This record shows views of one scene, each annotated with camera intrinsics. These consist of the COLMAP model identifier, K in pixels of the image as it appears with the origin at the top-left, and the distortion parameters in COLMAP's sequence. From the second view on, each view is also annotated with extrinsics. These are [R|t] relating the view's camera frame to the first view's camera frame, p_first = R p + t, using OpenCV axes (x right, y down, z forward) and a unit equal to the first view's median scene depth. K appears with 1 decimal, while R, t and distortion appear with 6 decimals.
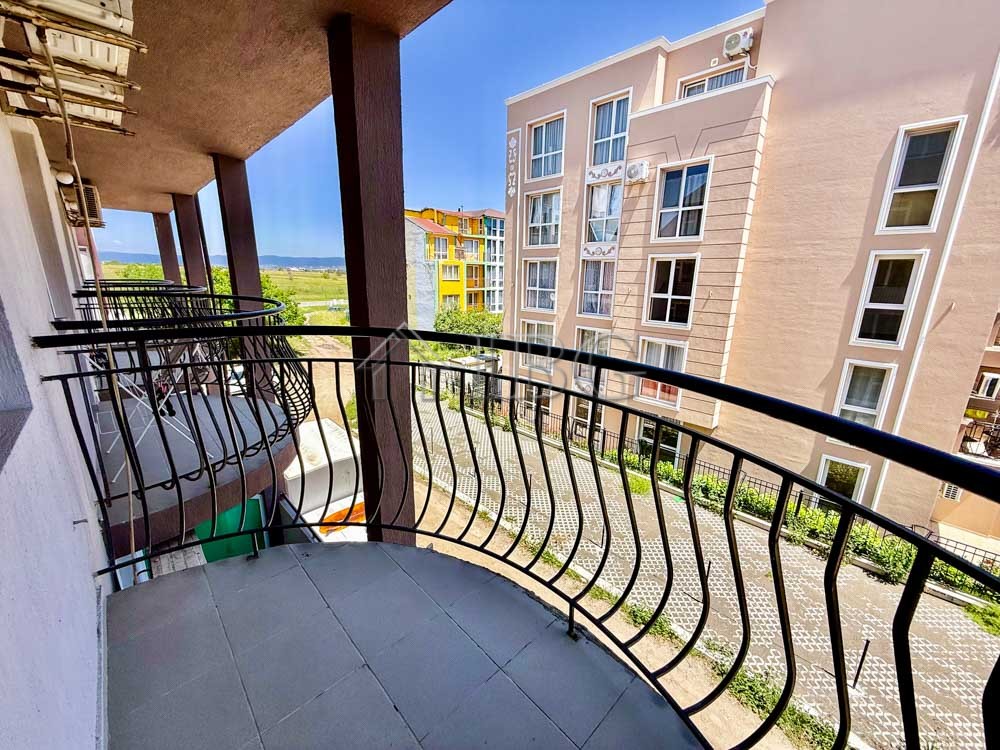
lens RADIAL K [[399.4, 0, 500.0], [0, 399.4, 375.0], [0, 0, 1]] dist [-0.000223, 0.000004]
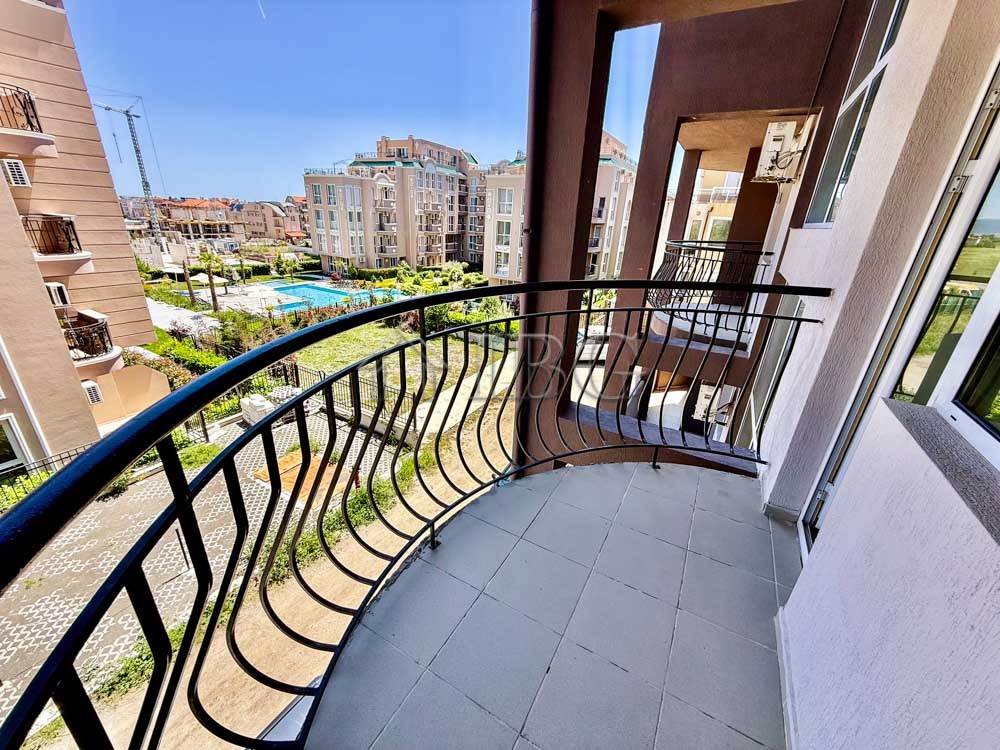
lens RADIAL K [[399.4, 0, 500.0], [0, 399.4, 375.0], [0, 0, 1]] dist [-0.000223, 0.000004]
pose [[-0.279640, -0.393632, 0.875703, -0.132401], [0.181362, 0.874013, 0.450787, -0.056964], [-0.942820, 0.284878, -0.173019, 0.151065]]
